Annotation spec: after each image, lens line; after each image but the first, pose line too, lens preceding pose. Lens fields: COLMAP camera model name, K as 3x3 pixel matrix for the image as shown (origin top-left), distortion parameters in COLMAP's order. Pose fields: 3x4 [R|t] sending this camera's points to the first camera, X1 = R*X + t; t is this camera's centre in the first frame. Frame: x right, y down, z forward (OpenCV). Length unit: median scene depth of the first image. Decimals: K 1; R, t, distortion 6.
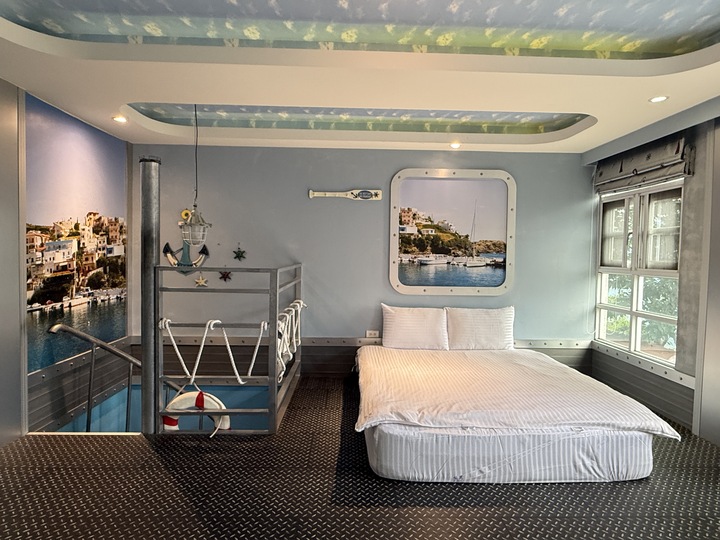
lens RADIAL K [[440.5, 0, 359.9], [0, 440.5, 267.4], [0, 0, 1]] dist [0.002151, 0.000278]
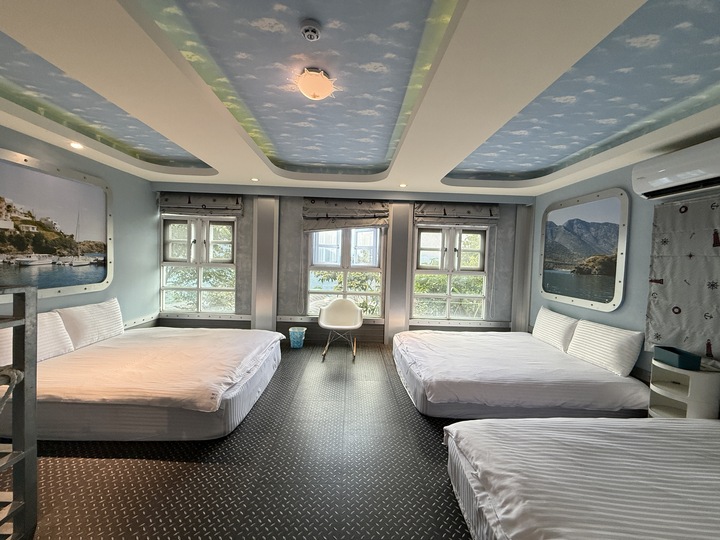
lens RADIAL K [[287.8, 0, 359.9], [0, 287.8, 269.2], [0, 0, 1]] dist [0.000233, -0.000017]
pose [[-0.004387, -0.057282, 0.998348, -0.425363], [0.001146, 0.998357, 0.057288, -0.031947], [-0.999990, 0.001396, -0.004314, 0.341536]]
